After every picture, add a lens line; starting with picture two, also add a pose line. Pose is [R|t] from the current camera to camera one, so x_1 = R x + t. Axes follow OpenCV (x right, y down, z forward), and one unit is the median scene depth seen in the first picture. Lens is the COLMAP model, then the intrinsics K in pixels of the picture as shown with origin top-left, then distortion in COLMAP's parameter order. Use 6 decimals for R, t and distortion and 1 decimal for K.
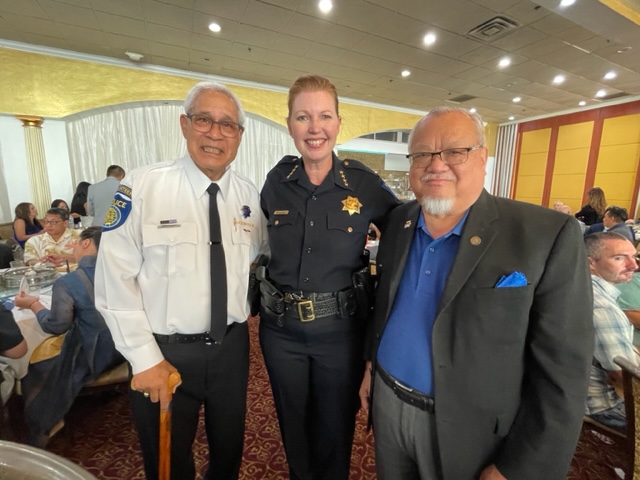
lens RADIAL K [[279.3, 0, 319.9], [0, 279.3, 239.0], [0, 0, 1]] dist [0.000908, -0.000640]
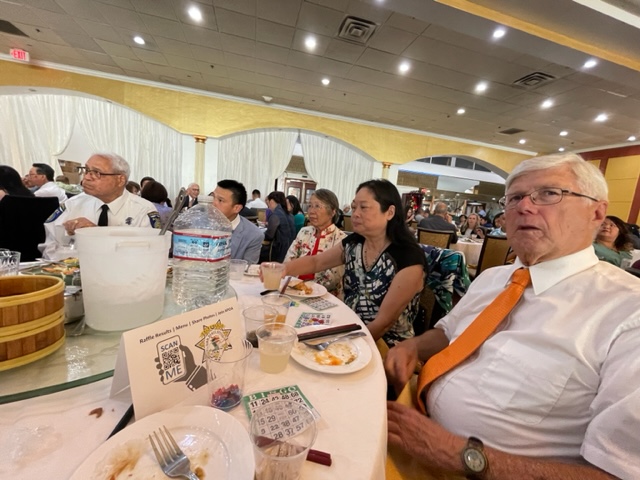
lens RADIAL K [[255.8, 0, 322.5], [0, 255.8, 242.9], [0, 0, 1]] dist [-0.003472, -0.000072]
pose [[0.978614, 0.102271, -0.178479, -0.042990], [-0.108812, 0.993689, -0.027224, 0.107378], [0.174568, 0.046063, 0.983567, -0.232007]]
